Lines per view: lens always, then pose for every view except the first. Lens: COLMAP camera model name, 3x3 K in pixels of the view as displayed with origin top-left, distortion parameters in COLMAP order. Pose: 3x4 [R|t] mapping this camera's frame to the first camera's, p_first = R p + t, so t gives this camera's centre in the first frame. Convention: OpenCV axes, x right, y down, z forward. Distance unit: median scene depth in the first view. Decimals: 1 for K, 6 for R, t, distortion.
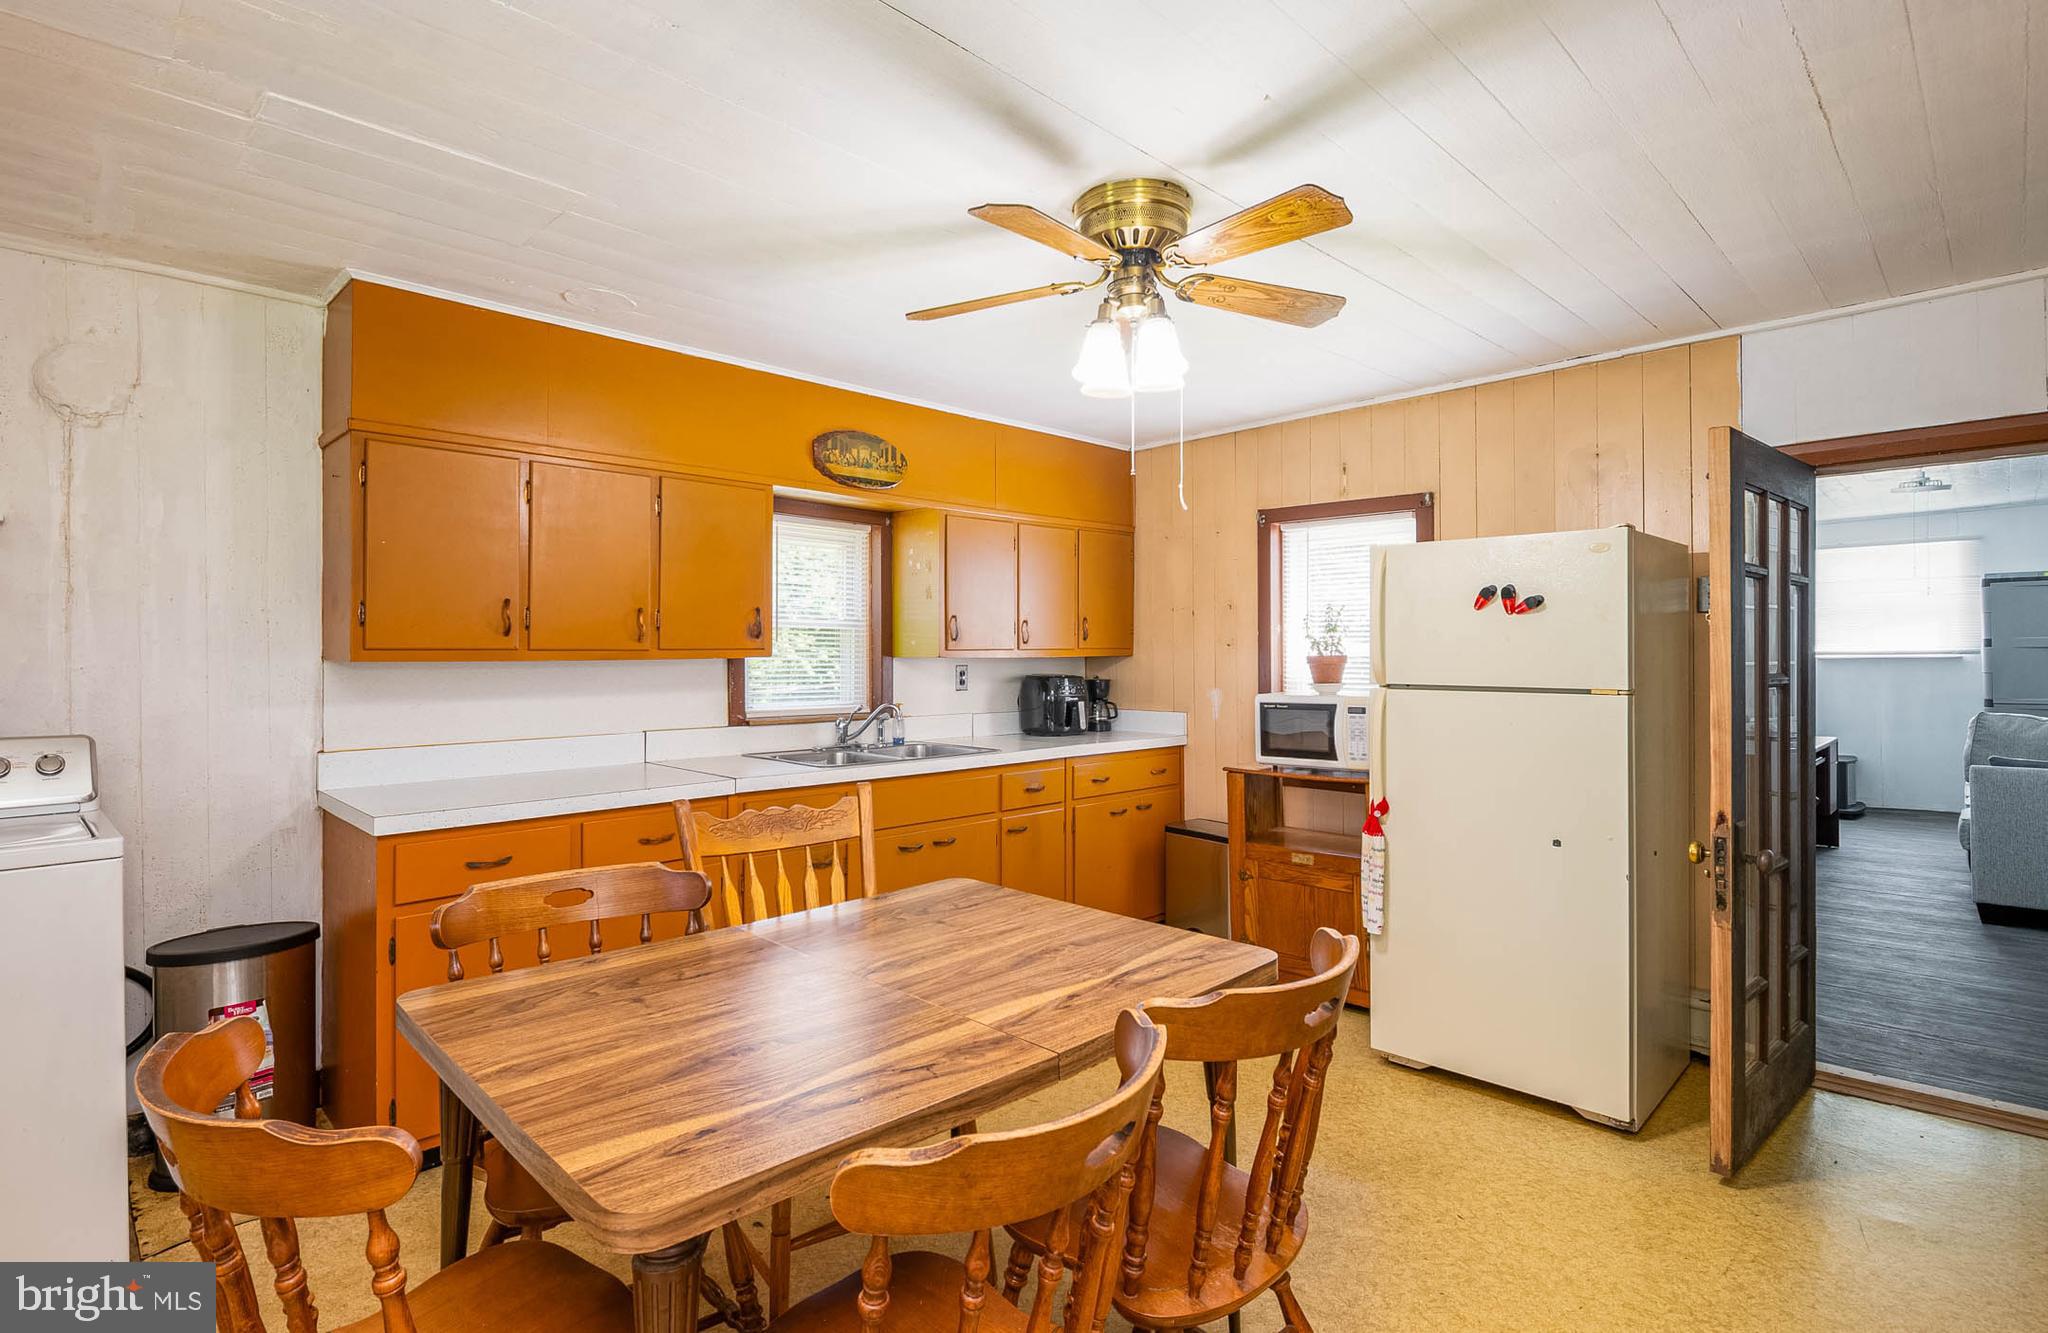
lens RADIAL K [[989.3, 0, 1004.1], [0, 989.3, 657.0], [0, 0, 1]] dist [-0.003023, -0.000788]
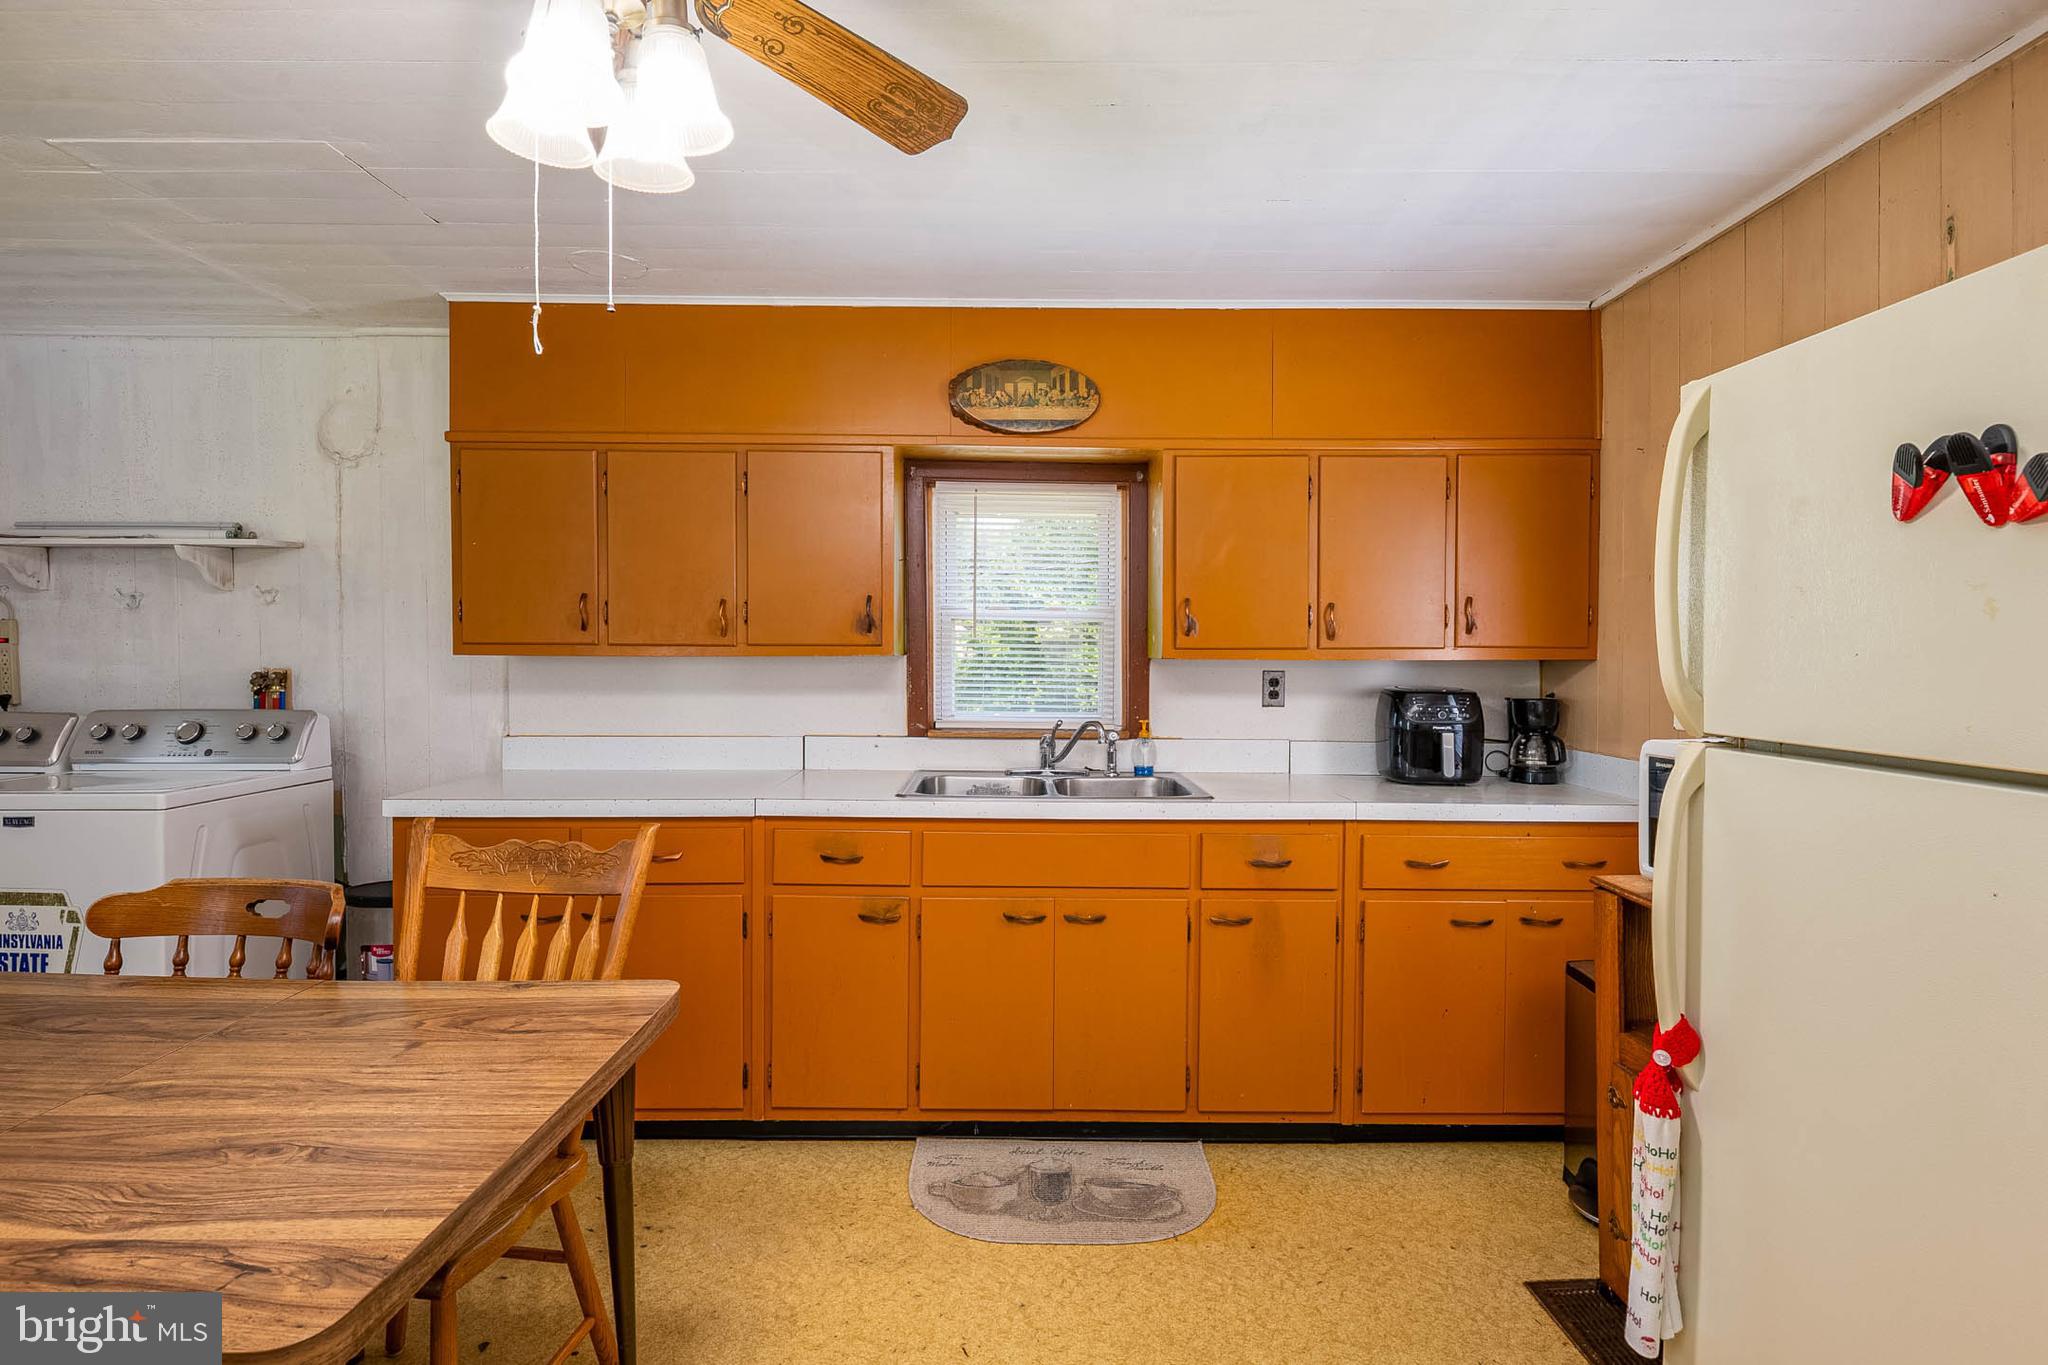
lens RADIAL K [[999.0, 0, 1012.0], [0, 999.0, 676.4], [0, 0, 1]] dist [0.008251, -0.012593]
pose [[0.721452, 0.022132, -0.692111, 0.460810], [-0.010449, 0.999723, 0.021077, -0.000916], [0.692386, -0.007974, 0.721483, 0.525724]]
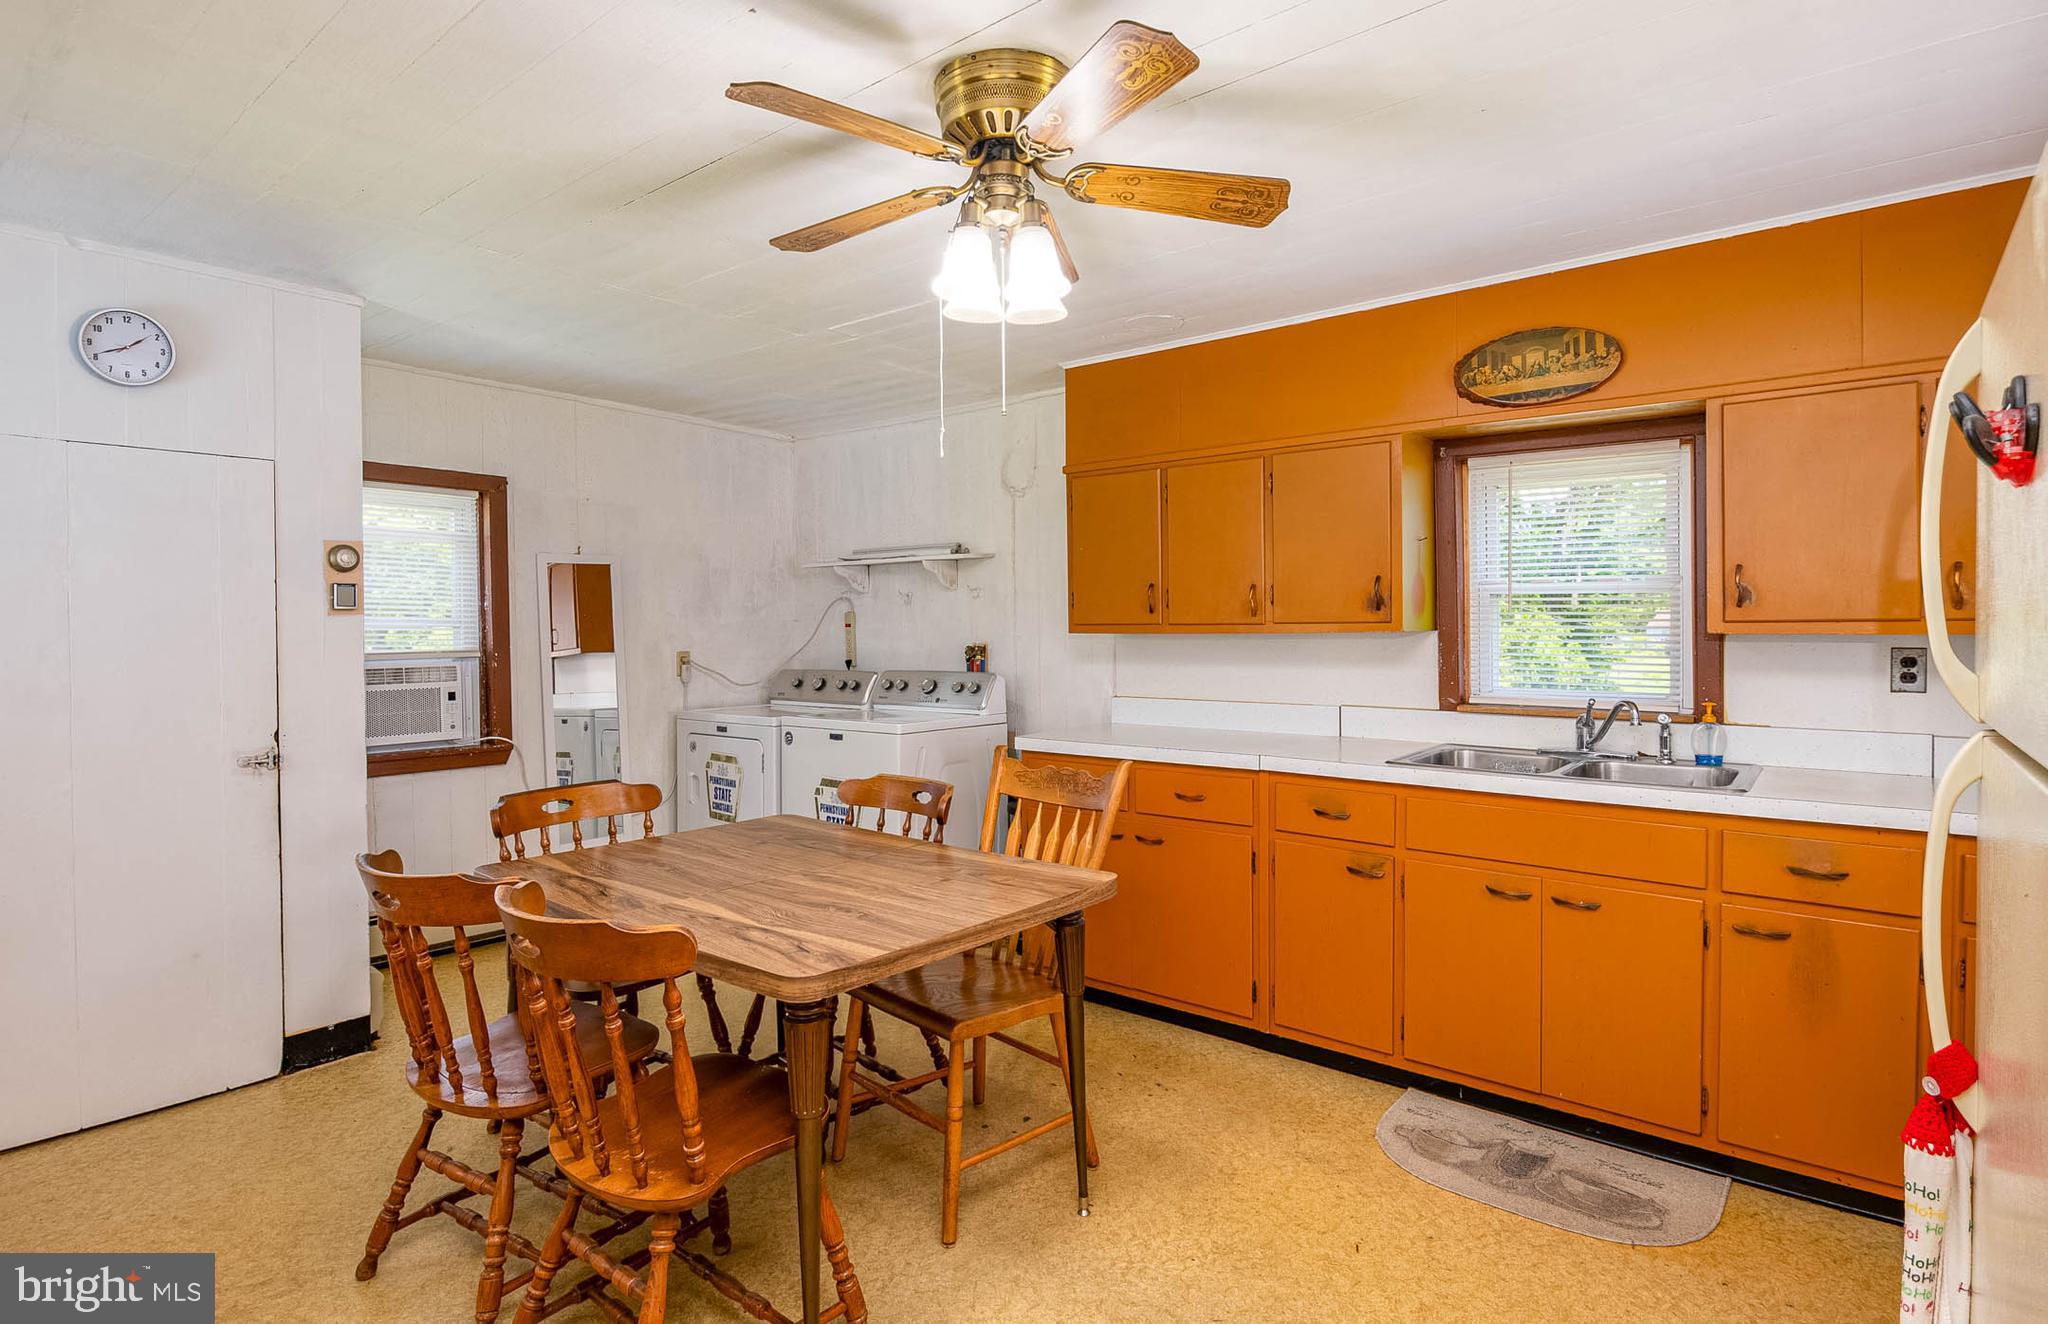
lens RADIAL K [[1015.6, 0, 1032.6], [0, 1015.6, 651.2], [0, 0, 1]] dist [-0.001809, -0.001112]
pose [[0.126506, 0.024131, -0.991672, 0.683066], [-0.001450, 0.999707, 0.024142, -0.003838], [0.991965, -0.001616, 0.126504, 0.633459]]
